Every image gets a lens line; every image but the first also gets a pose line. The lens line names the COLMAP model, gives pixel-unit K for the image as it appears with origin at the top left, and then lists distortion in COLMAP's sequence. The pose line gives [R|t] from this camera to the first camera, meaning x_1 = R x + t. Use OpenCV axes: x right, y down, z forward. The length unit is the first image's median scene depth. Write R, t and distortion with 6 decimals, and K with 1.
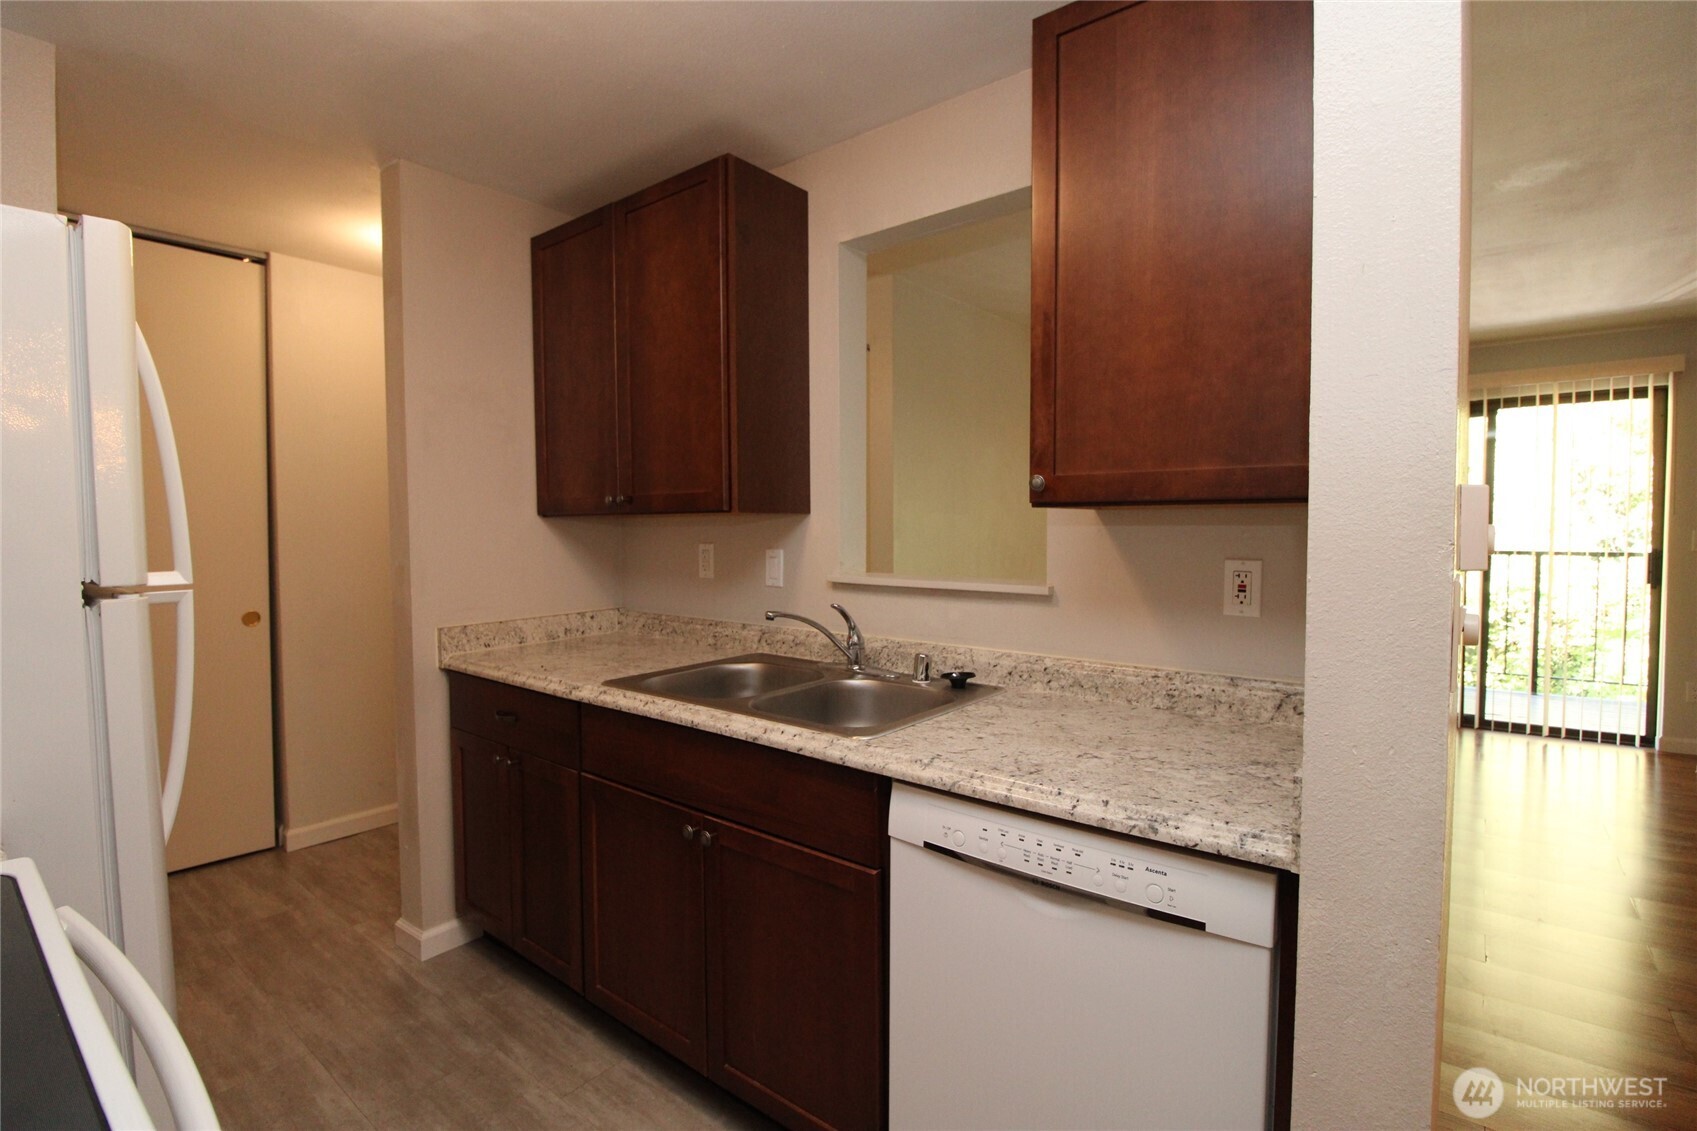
lens RADIAL K [[795.1, 0, 845.4], [0, 795.1, 559.6], [0, 0, 1]] dist [-0.006028, -0.006379]
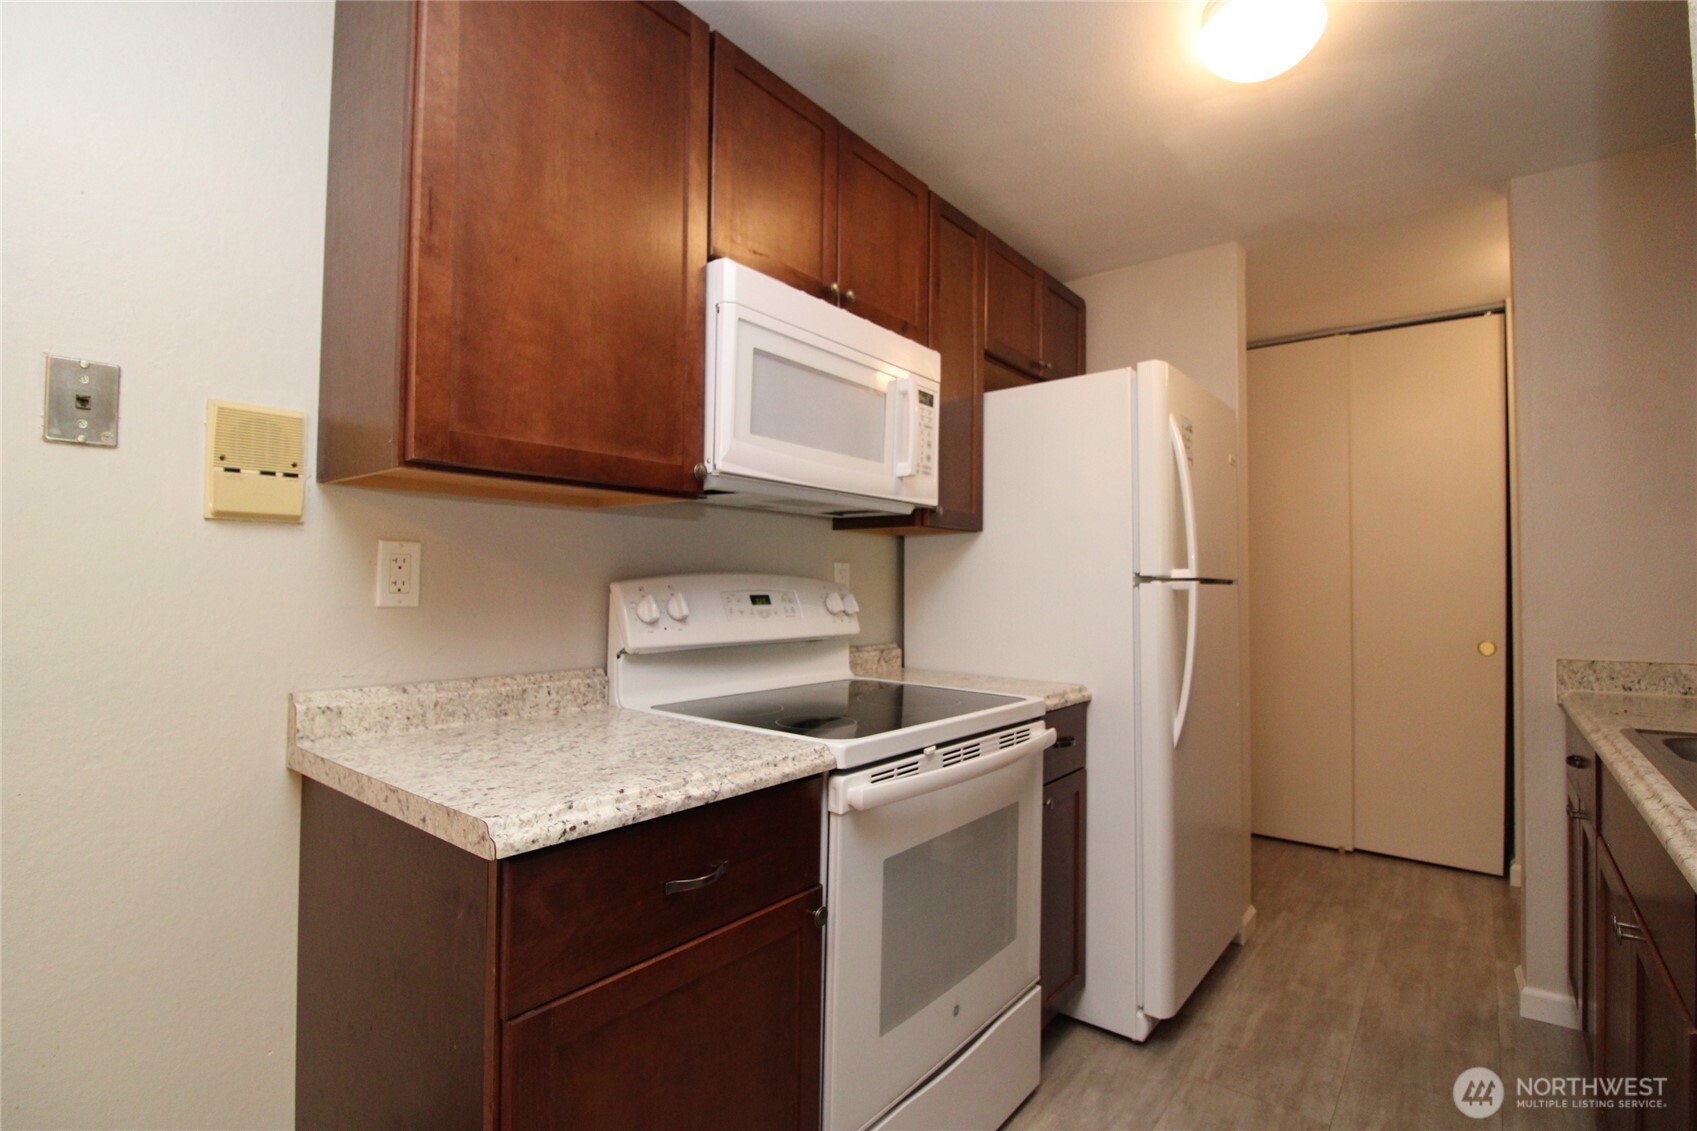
lens RADIAL K [[795.1, 0, 854.1], [0, 795.1, 555.3], [0, 0, 1]] dist [-0.006028, -0.006379]
pose [[0.027410, -0.030568, -0.999157, 0.378208], [-0.053108, 0.998076, -0.031992, 0.039787], [0.998213, 0.053940, 0.025734, 0.166945]]
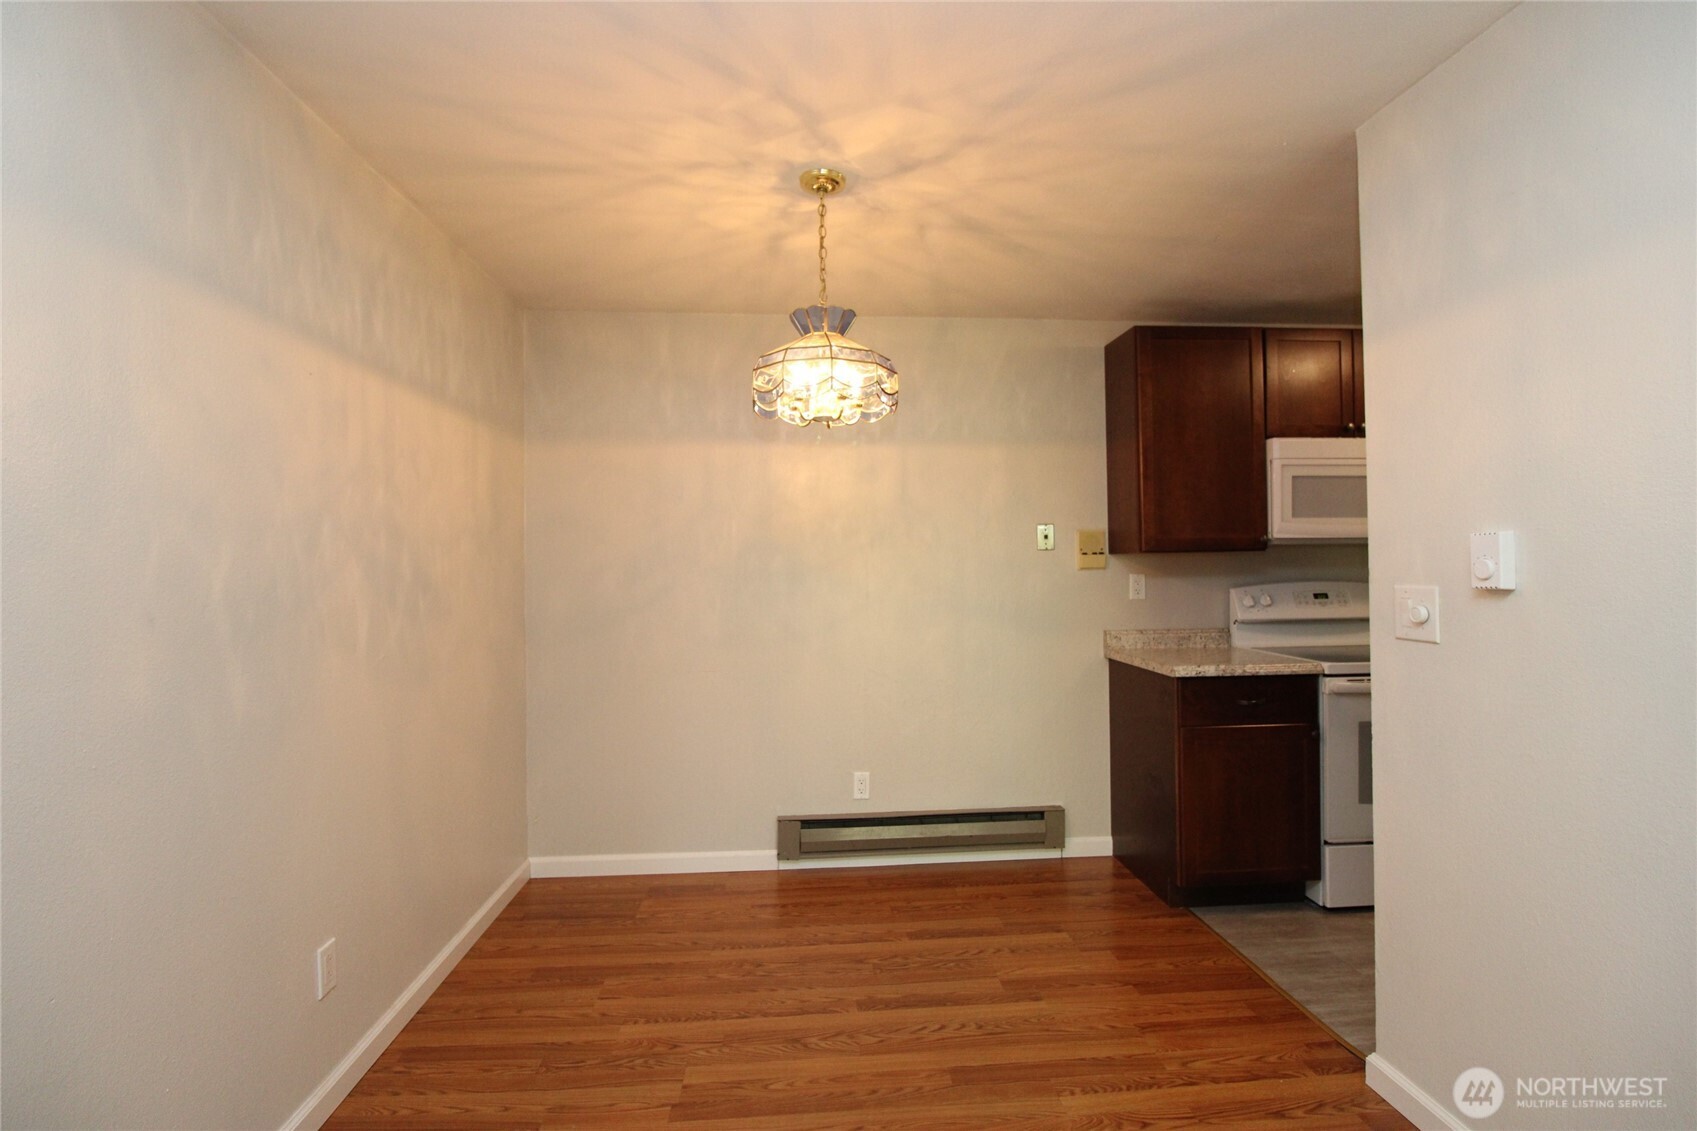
lens RADIAL K [[795.1, 0, 846.6], [0, 795.1, 556.8], [0, 0, 1]] dist [-0.006028, -0.006379]
pose [[-0.717929, 0.006954, -0.696081, 1.045181], [-0.013199, 0.999634, 0.023600, -0.017059], [0.695991, 0.026131, -0.717575, 0.461785]]
